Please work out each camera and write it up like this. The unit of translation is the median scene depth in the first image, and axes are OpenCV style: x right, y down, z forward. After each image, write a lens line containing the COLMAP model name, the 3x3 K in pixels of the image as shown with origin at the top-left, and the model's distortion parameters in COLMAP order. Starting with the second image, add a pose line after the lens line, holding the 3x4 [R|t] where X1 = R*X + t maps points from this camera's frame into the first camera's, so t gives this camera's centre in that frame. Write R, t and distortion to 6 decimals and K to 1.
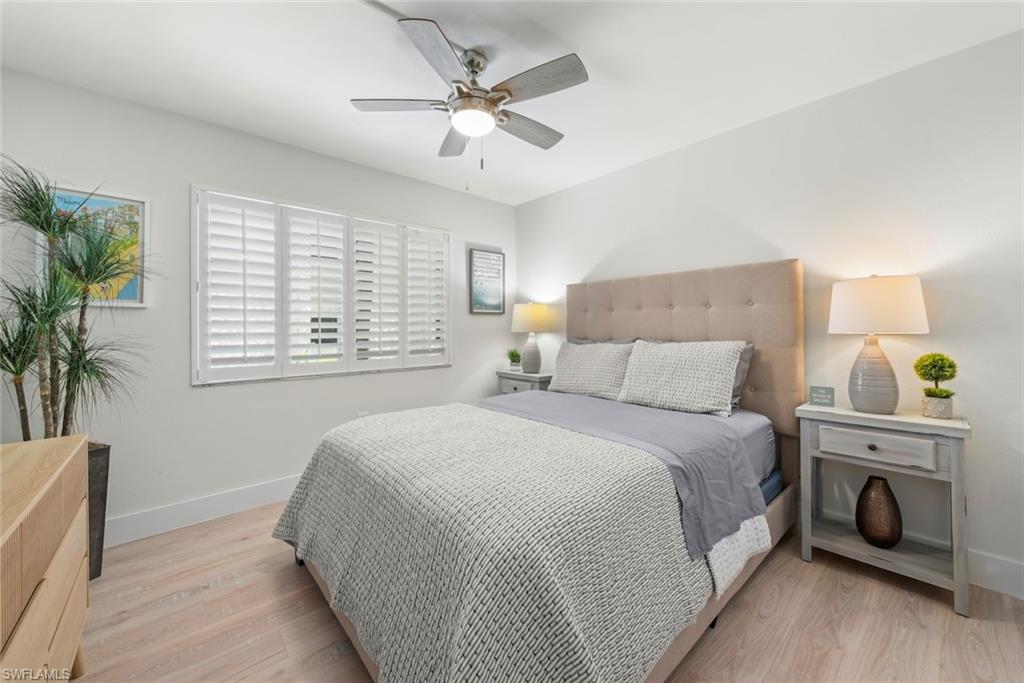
lens RADIAL K [[388.6, 0, 510.1], [0, 388.6, 323.0], [0, 0, 1]] dist [-0.000094, -0.000053]
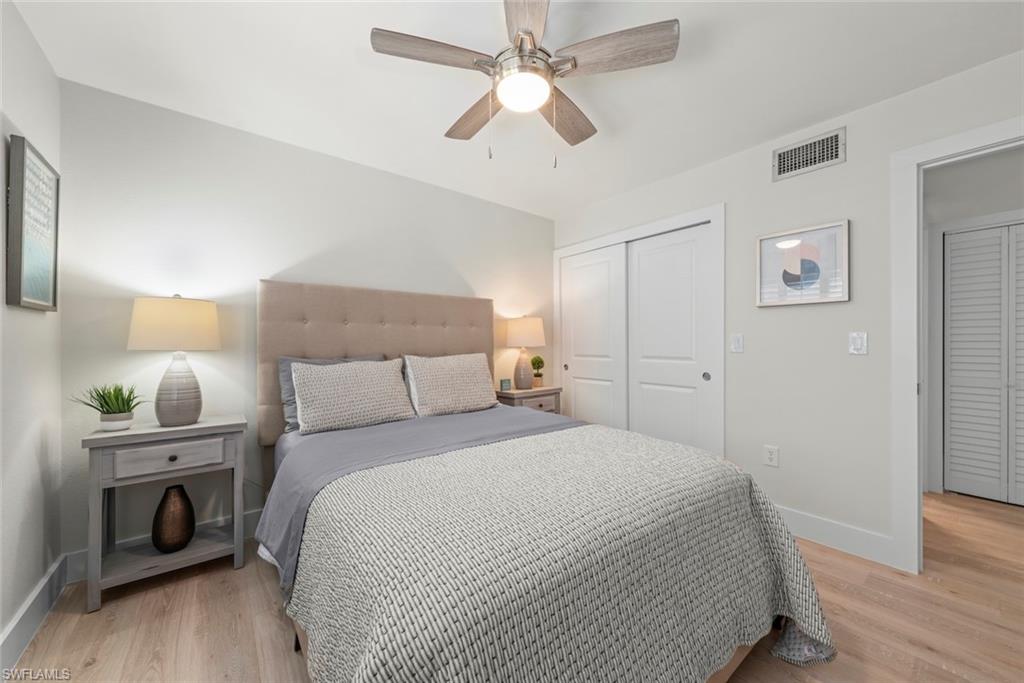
lens RADIAL K [[372.3, 0, 512.0], [0, 372.3, 341.5], [0, 0, 1]] dist [-0.000242, -0.000058]
pose [[0.059018, 0.010059, 0.998206, -0.407324], [-0.012492, 0.999878, -0.009337, 0.009388], [-0.998179, -0.011919, 0.059136, 0.455251]]
